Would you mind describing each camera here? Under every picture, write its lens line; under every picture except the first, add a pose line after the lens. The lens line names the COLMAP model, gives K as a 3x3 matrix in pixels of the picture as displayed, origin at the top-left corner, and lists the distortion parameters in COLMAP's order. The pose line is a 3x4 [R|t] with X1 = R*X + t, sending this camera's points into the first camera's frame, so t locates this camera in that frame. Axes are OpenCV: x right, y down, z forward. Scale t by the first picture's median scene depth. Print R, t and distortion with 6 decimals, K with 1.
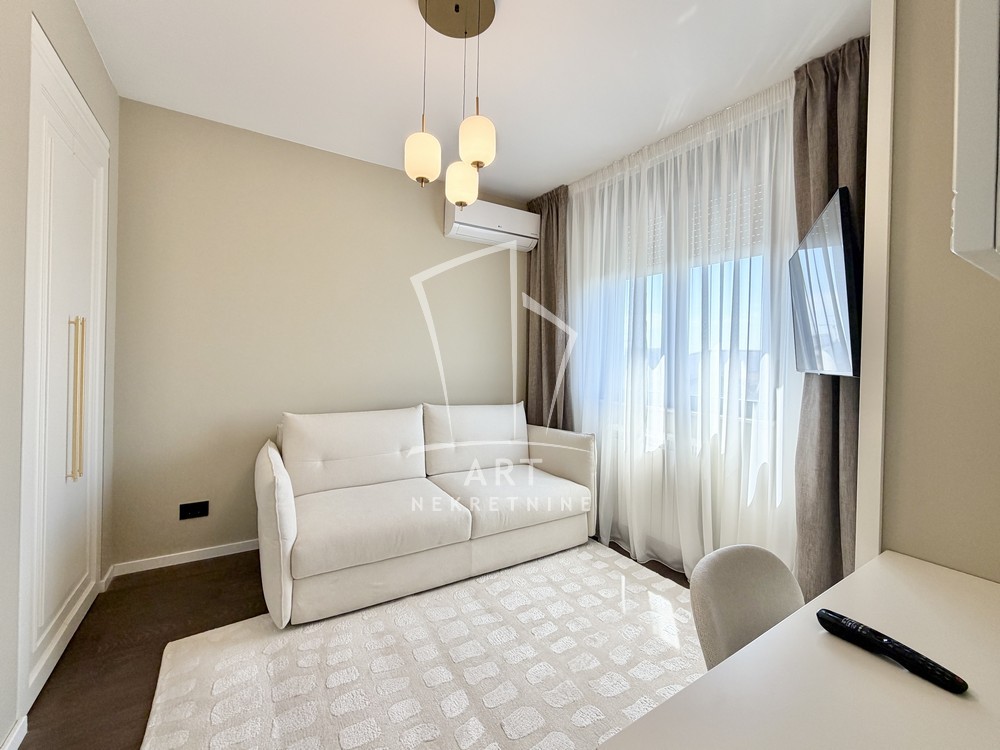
lens RADIAL K [[406.3, 0, 505.7], [0, 406.3, 357.9], [0, 0, 1]] dist [-0.000970, -0.000028]
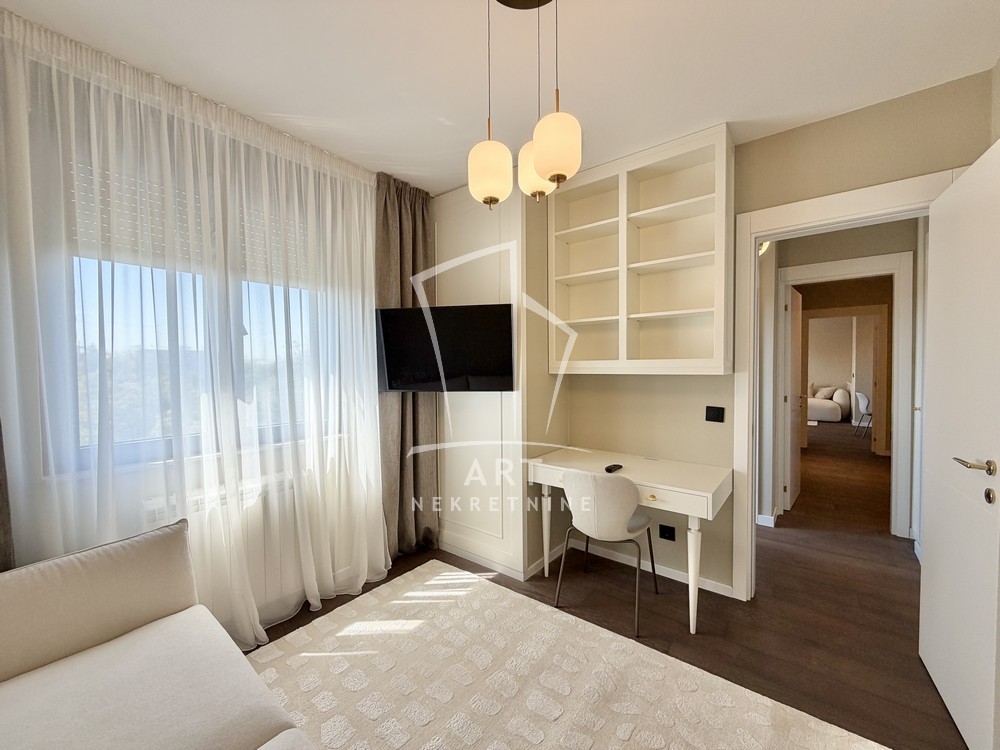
lens RADIAL K [[396.8, 0, 495.7], [0, 396.8, 373.6], [0, 0, 1]] dist [-0.003334, -0.000396]
pose [[-0.295299, -0.037620, 0.954664, -0.514157], [0.002755, 0.999187, 0.040227, -0.059604], [-0.955401, 0.014509, -0.294956, 0.756472]]
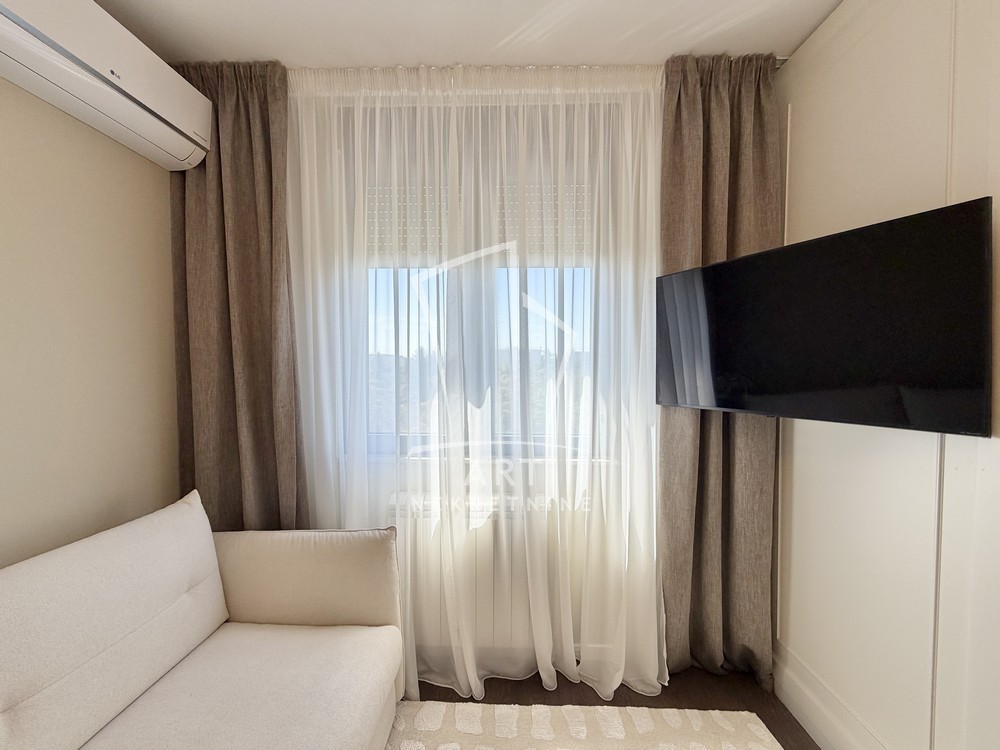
lens RADIAL K [[396.8, 0, 495.7], [0, 396.8, 373.6], [0, 0, 1]] dist [-0.003334, -0.000396]
pose [[0.585050, -0.038439, 0.810086, -0.154109], [0.007997, 0.999101, 0.041633, -0.054952], [-0.810958, -0.017879, 0.584831, 0.583404]]
